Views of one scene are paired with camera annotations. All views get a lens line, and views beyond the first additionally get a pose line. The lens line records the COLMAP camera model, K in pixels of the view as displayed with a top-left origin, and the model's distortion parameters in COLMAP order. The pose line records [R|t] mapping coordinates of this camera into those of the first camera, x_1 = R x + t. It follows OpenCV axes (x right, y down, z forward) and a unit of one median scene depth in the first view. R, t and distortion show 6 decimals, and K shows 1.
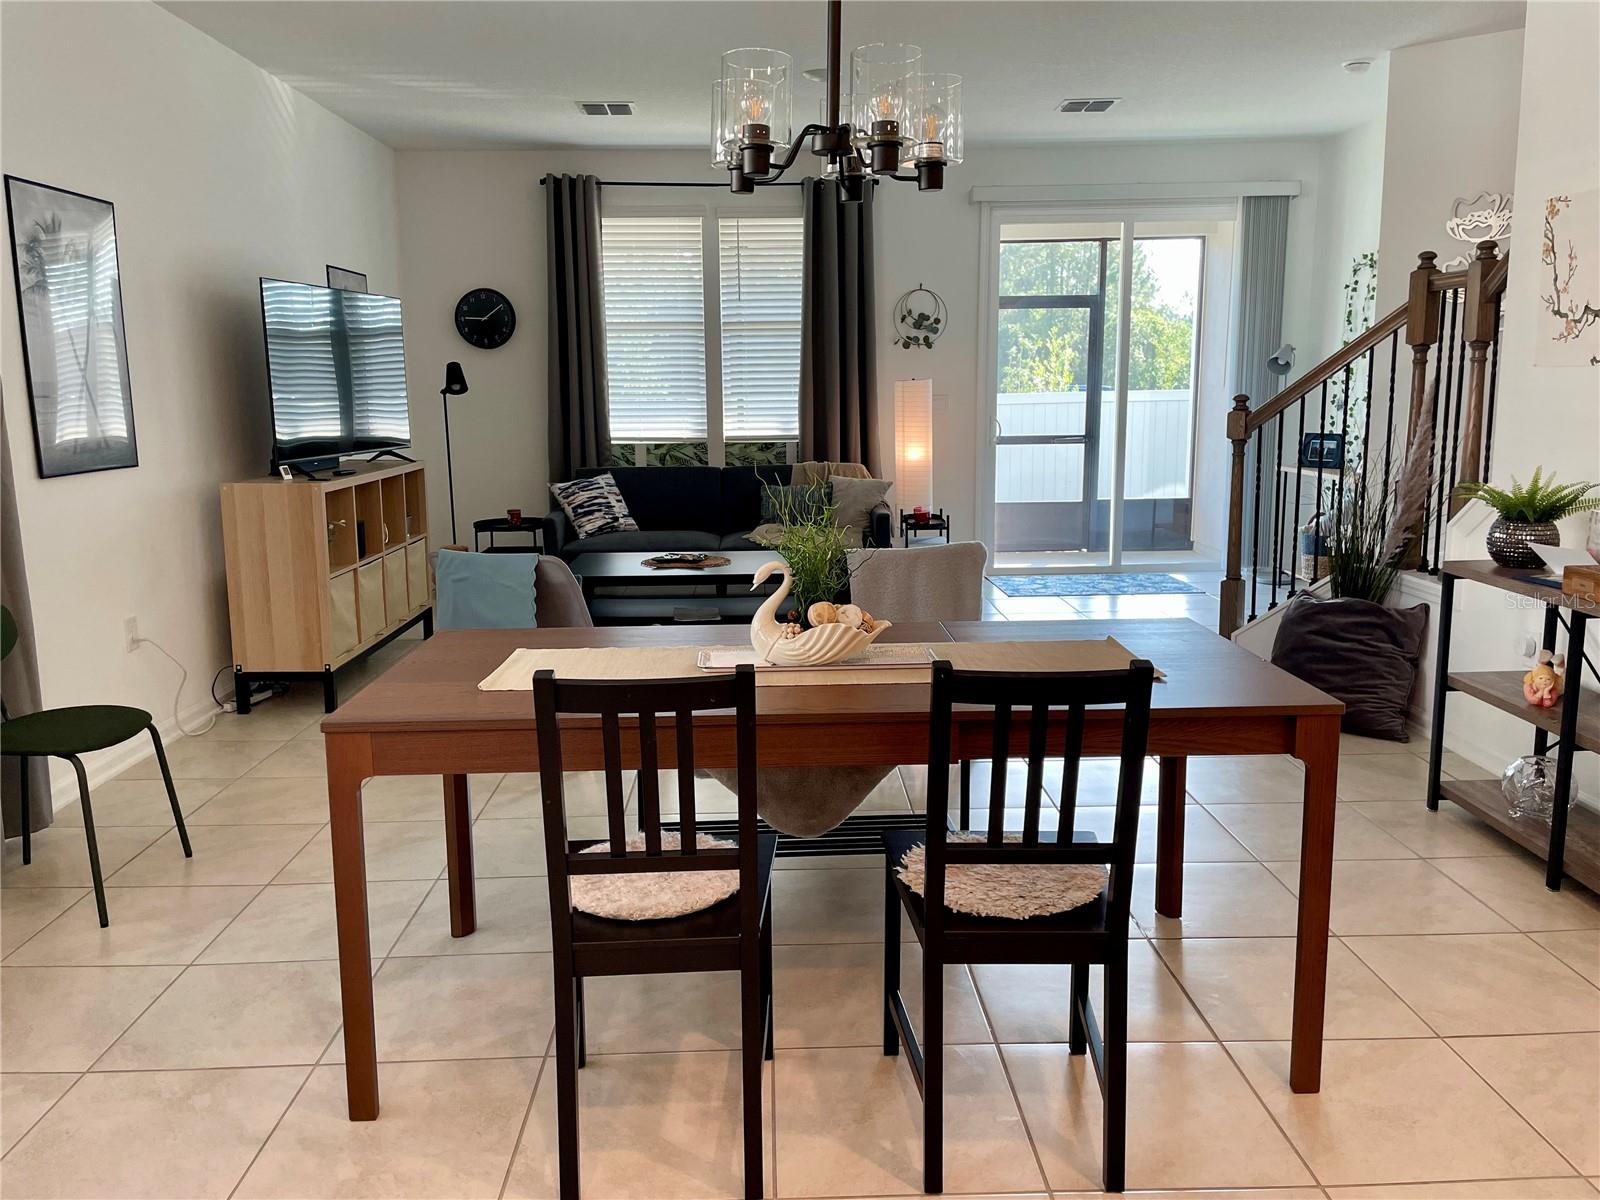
lens RADIAL K [[1195.7, 0, 799.4], [0, 1195.7, 577.7], [0, 0, 1]] dist [0.101464, -0.147339]
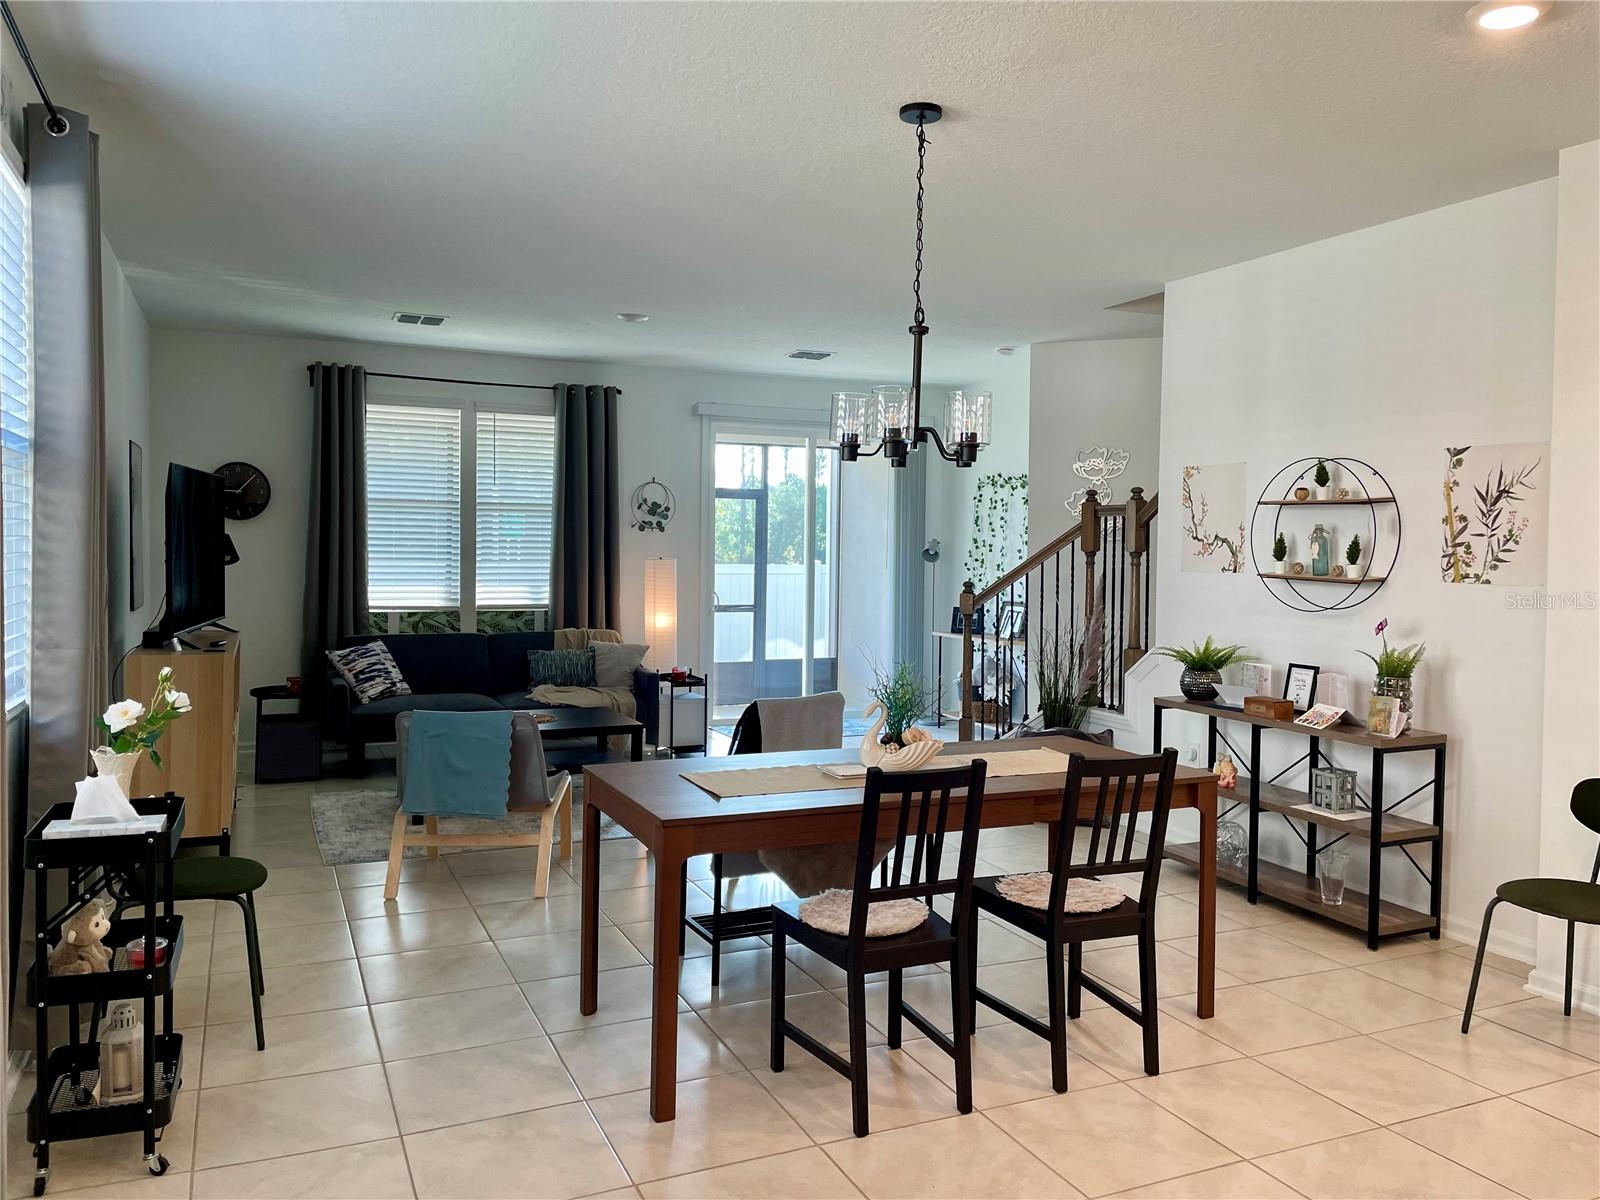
lens RADIAL K [[1195.7, 0, 799.4], [0, 1195.7, 577.7], [0, 0, 1]] dist [0.101464, -0.147339]
pose [[0.922674, 0.014297, 0.385317, -0.228639], [0.037504, 0.991246, -0.126586, 0.006076], [-0.383754, 0.131248, 0.914061, -0.115291]]
